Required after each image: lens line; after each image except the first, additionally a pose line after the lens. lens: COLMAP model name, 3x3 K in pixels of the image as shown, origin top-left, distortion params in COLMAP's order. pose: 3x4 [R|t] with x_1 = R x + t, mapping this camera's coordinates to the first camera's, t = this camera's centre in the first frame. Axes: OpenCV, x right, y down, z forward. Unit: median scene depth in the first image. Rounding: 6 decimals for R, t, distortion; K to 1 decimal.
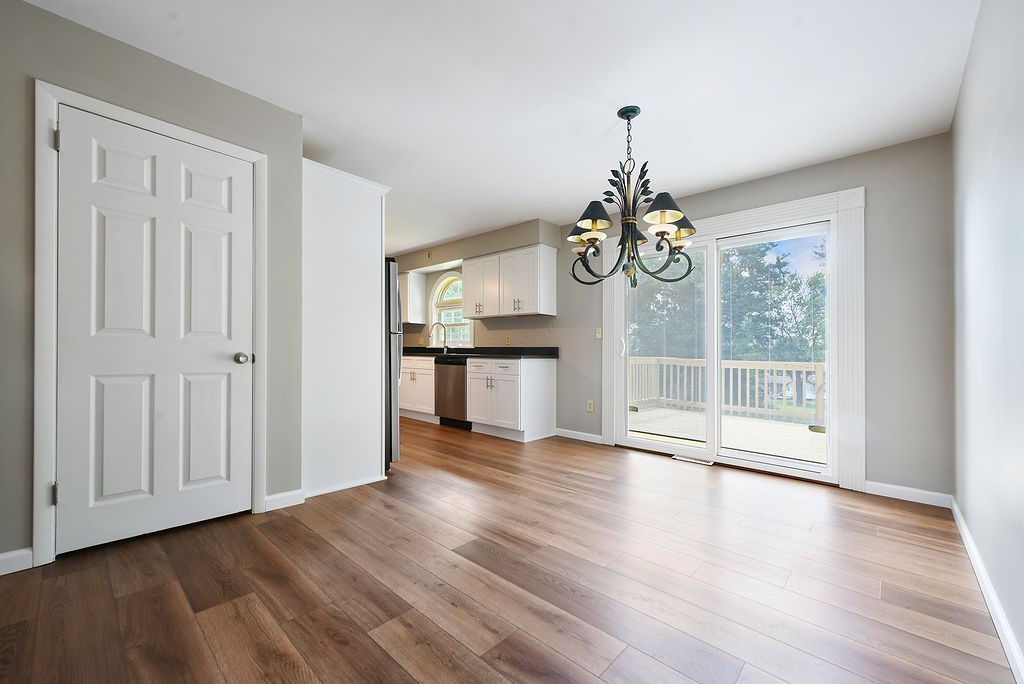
lens RADIAL K [[411.7, 0, 499.2], [0, 411.7, 349.1], [0, 0, 1]] dist [0.000542, 0.000121]
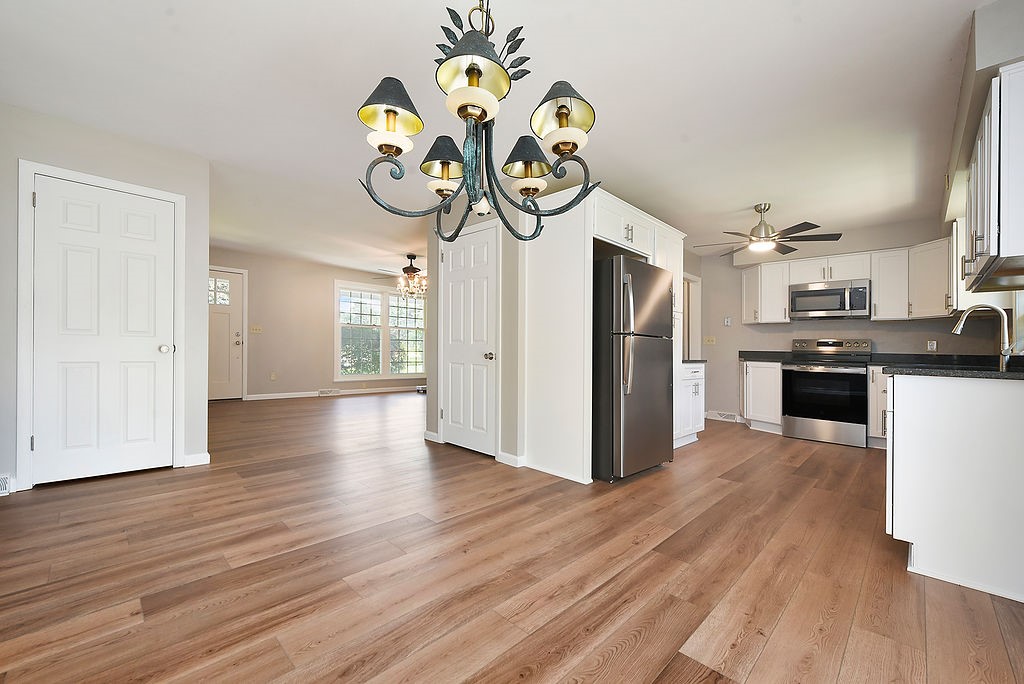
lens RADIAL K [[411.7, 0, 499.2], [0, 411.7, 349.1], [0, 0, 1]] dist [0.000542, 0.000121]
pose [[-0.024636, -0.006489, -0.999675, 0.865988], [-0.008455, 0.999945, -0.006283, 0.004978], [0.999661, 0.008297, -0.024690, 0.999426]]
